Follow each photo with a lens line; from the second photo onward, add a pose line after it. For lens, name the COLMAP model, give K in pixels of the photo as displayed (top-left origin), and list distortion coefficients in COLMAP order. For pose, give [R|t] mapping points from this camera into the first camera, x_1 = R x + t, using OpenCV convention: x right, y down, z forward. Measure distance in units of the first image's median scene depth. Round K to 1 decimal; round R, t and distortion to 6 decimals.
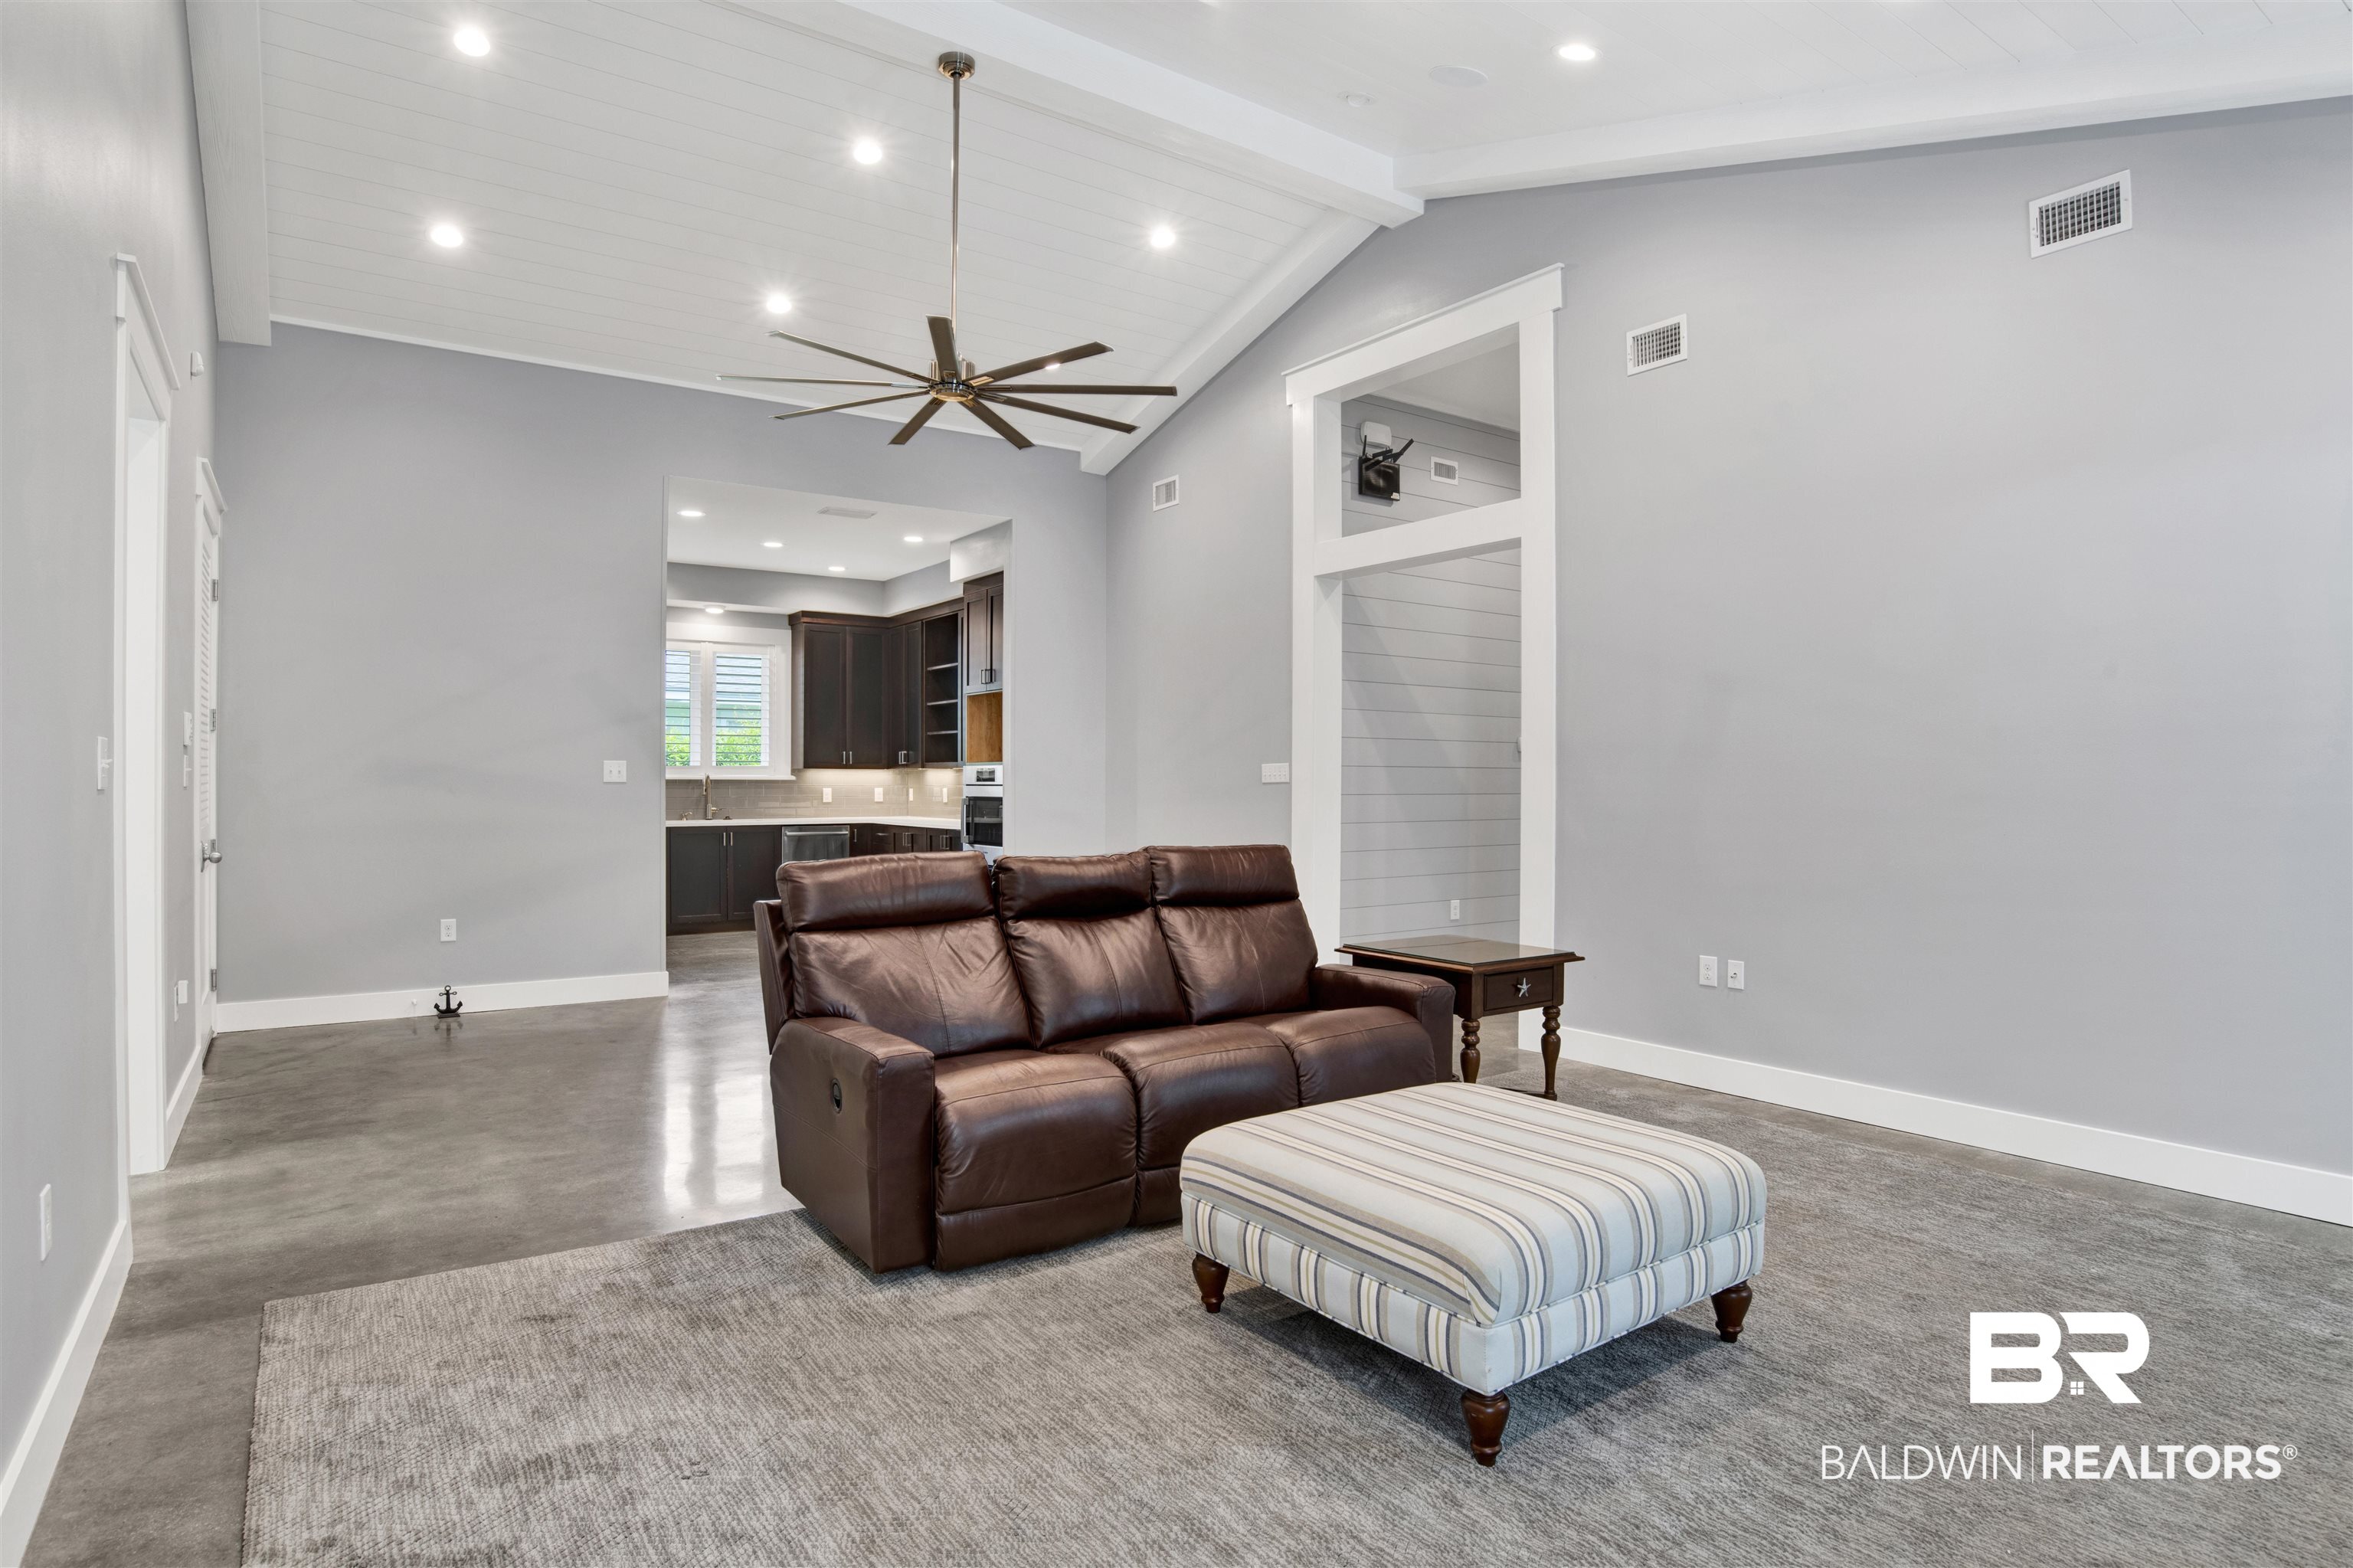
lens RADIAL K [[1254.4, 0, 1185.5], [0, 1254.4, 781.0], [0, 0, 1]] dist [-0.058616, 0.007200]
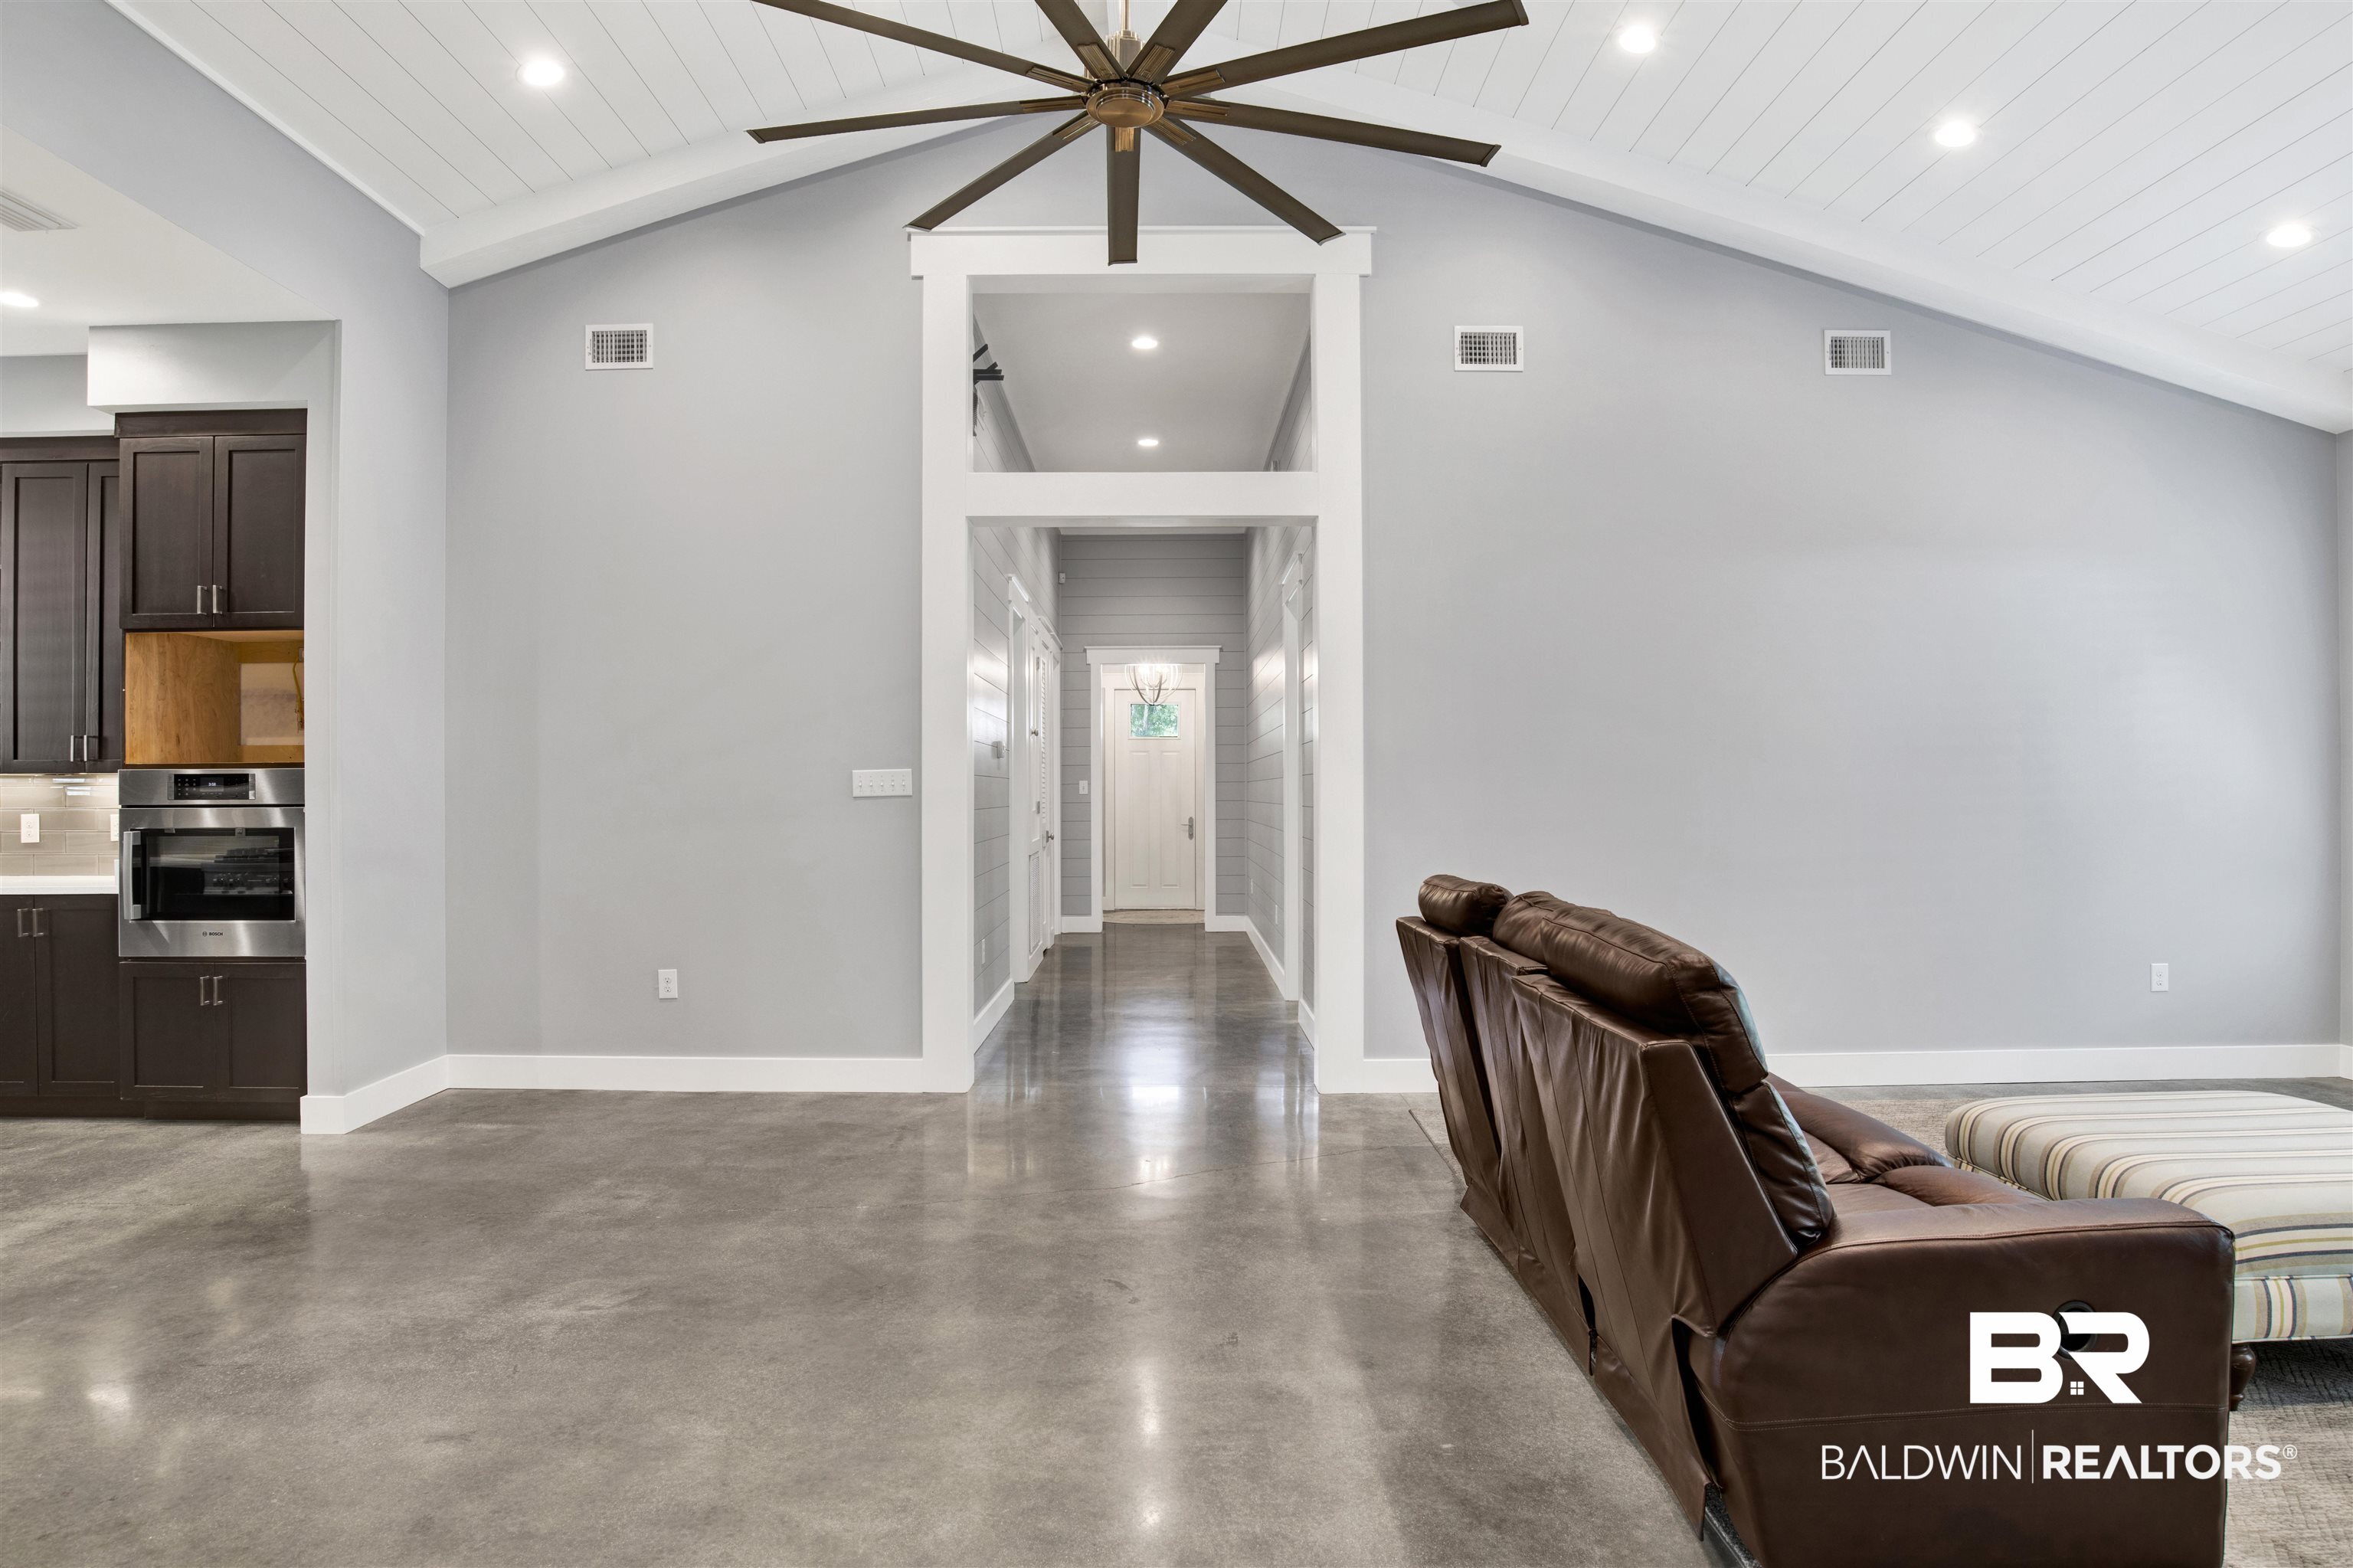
lens RADIAL K [[1270.2, 0, 1198.4], [0, 1270.2, 771.8], [0, 0, 1]] dist [-0.046627, 0.006988]
pose [[0.560843, -0.006071, 0.827900, -0.312920], [0.011538, 0.999933, -0.000484, -0.005101], [-0.827842, 0.009823, 0.560876, 0.319584]]
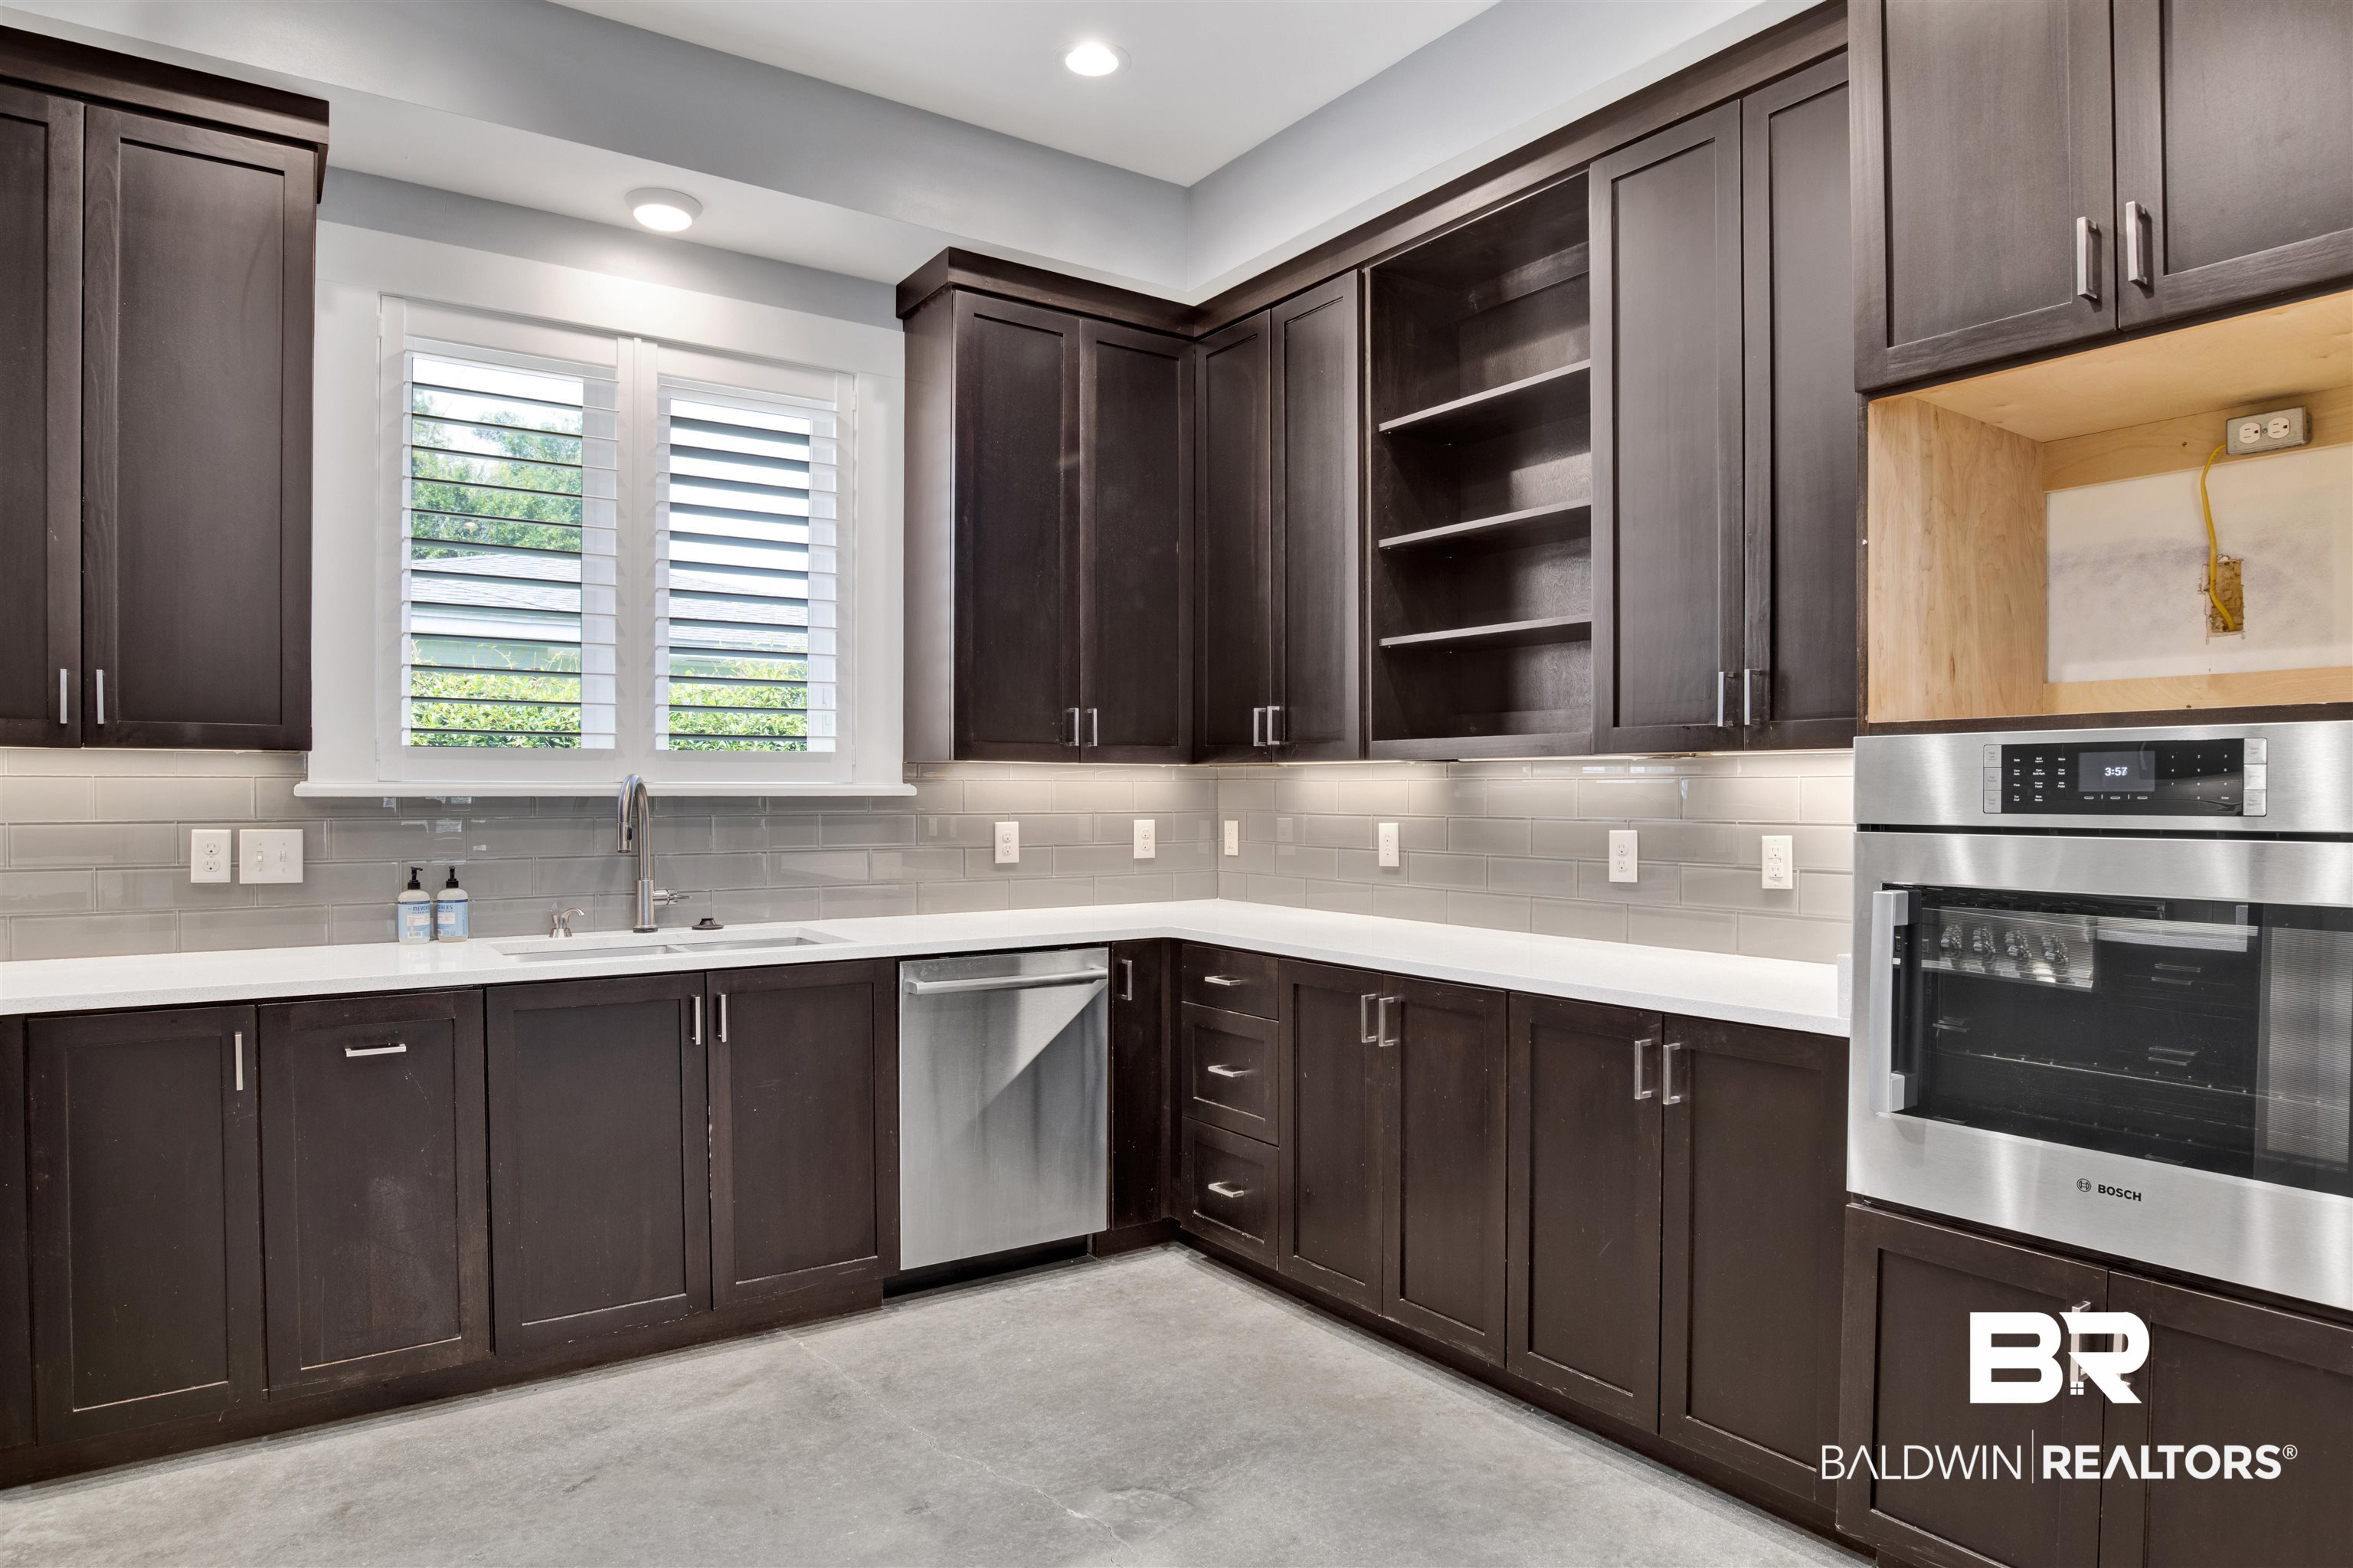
lens RADIAL K [[1397.2, 0, 1193.0], [0, 1397.2, 799.3], [0, 0, 1]] dist [-0.049738, 0.010717]
pose [[0.999948, 0.000113, -0.010189, -0.258191], [-0.000067, 0.999990, 0.004516, -0.001948], [0.010189, -0.004515, 0.999938, 0.696180]]
